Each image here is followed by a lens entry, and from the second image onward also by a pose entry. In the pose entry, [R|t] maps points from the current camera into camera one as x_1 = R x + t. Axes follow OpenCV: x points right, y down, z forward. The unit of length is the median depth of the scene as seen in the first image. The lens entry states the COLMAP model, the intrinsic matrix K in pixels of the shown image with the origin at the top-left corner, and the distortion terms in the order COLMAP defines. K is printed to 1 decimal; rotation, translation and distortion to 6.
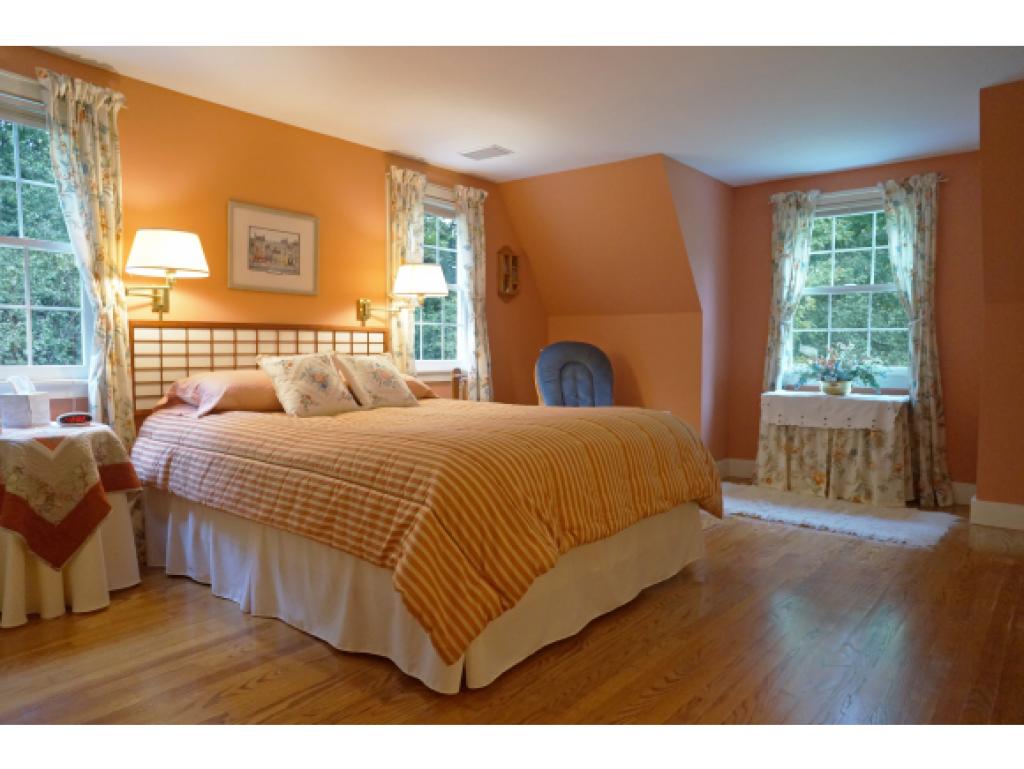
lens RADIAL K [[681.5, 0, 512.0], [0, 681.5, 384.5], [0, 0, 1]] dist [-0.001718, -0.000099]
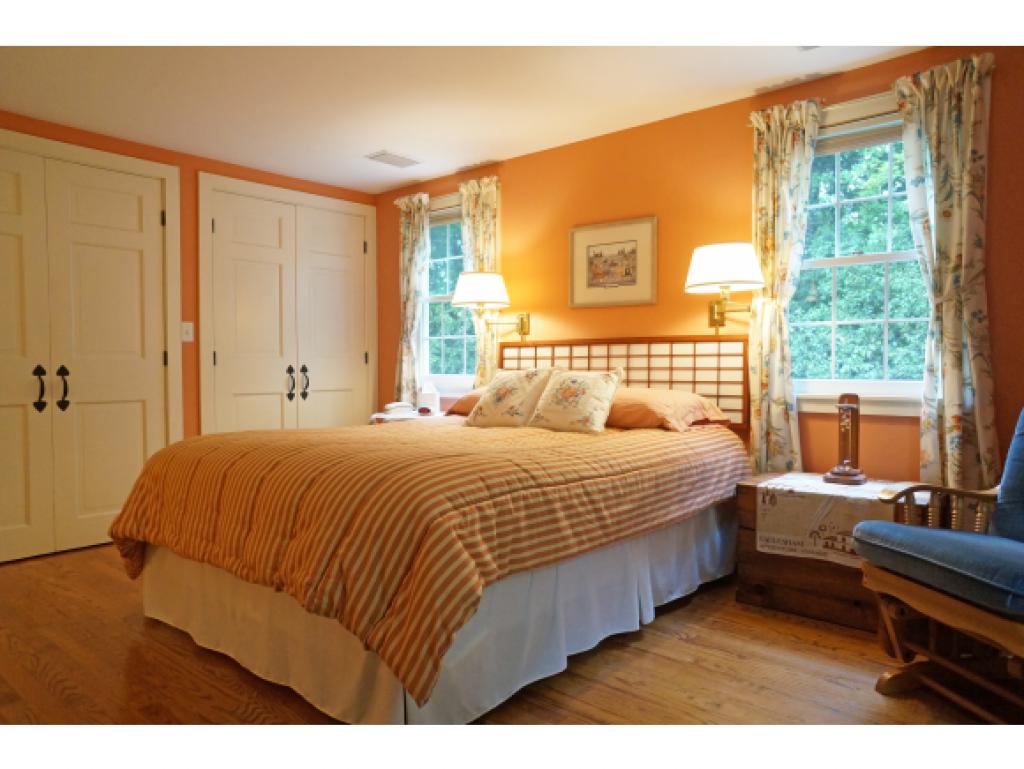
lens RADIAL K [[700.0, 0, 512.0], [0, 700.0, 384.5], [0, 0, 1]] dist [0.000598, 0.000823]
pose [[-0.029843, 0.030941, -0.999076, 0.665783], [-0.043440, 0.998536, 0.032221, -0.048104], [0.998610, 0.044361, -0.028455, 0.881955]]
